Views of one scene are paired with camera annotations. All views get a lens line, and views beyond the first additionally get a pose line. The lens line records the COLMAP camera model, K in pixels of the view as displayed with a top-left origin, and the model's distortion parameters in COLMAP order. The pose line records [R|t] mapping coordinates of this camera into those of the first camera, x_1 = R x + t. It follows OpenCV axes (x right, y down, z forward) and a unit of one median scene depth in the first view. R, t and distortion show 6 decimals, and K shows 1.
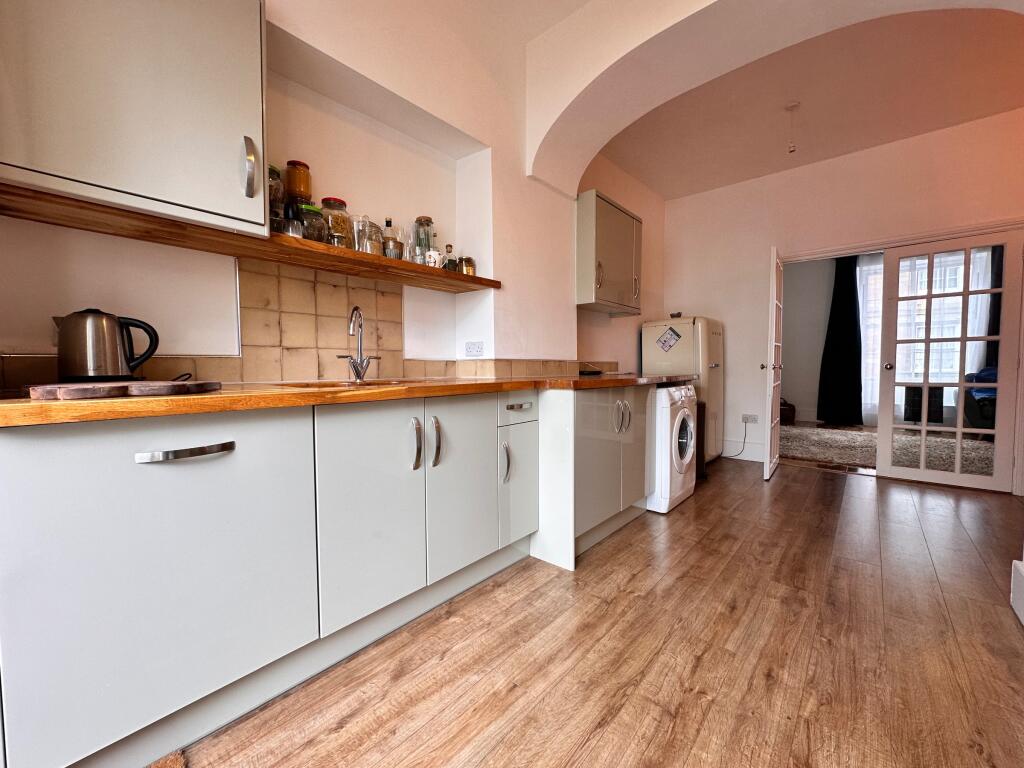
lens RADIAL K [[411.8, 0, 515.4], [0, 411.8, 382.0], [0, 0, 1]] dist [0.004135, 0.000424]
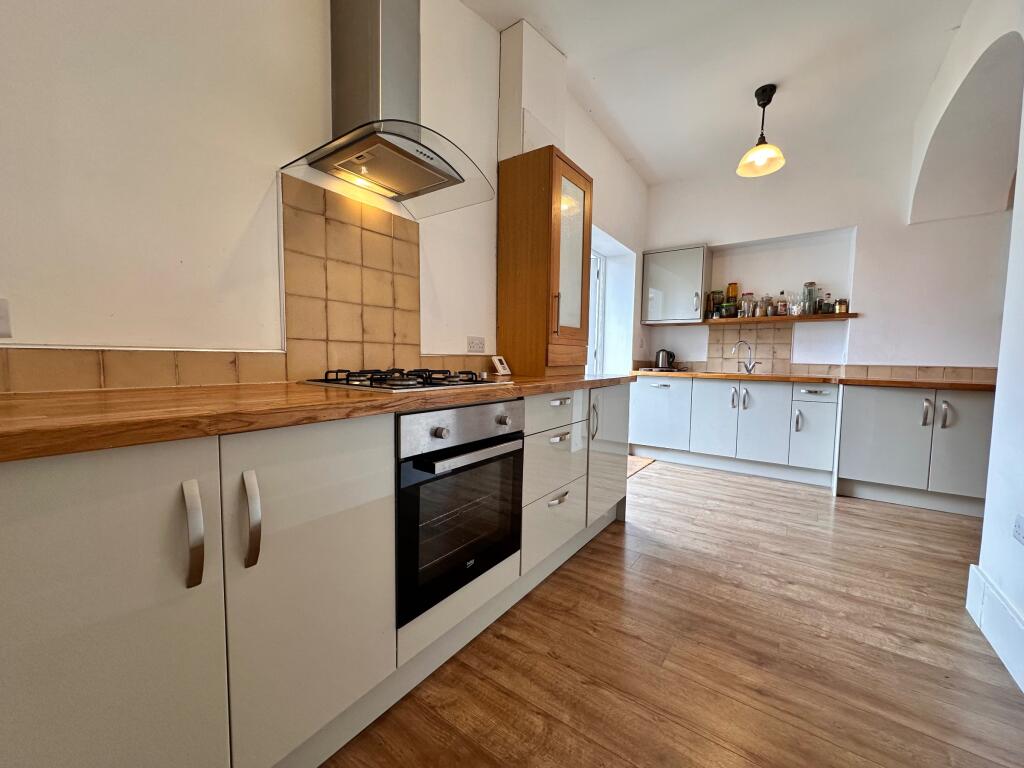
lens RADIAL K [[411.8, 0, 513.6], [0, 411.8, 386.4], [0, 0, 1]] dist [0.004135, 0.000424]
pose [[0.085262, 0.072532, -0.993715, 1.844141], [-0.057246, 0.996056, 0.067791, -0.009645], [0.994713, 0.051107, 0.089078, -0.482777]]
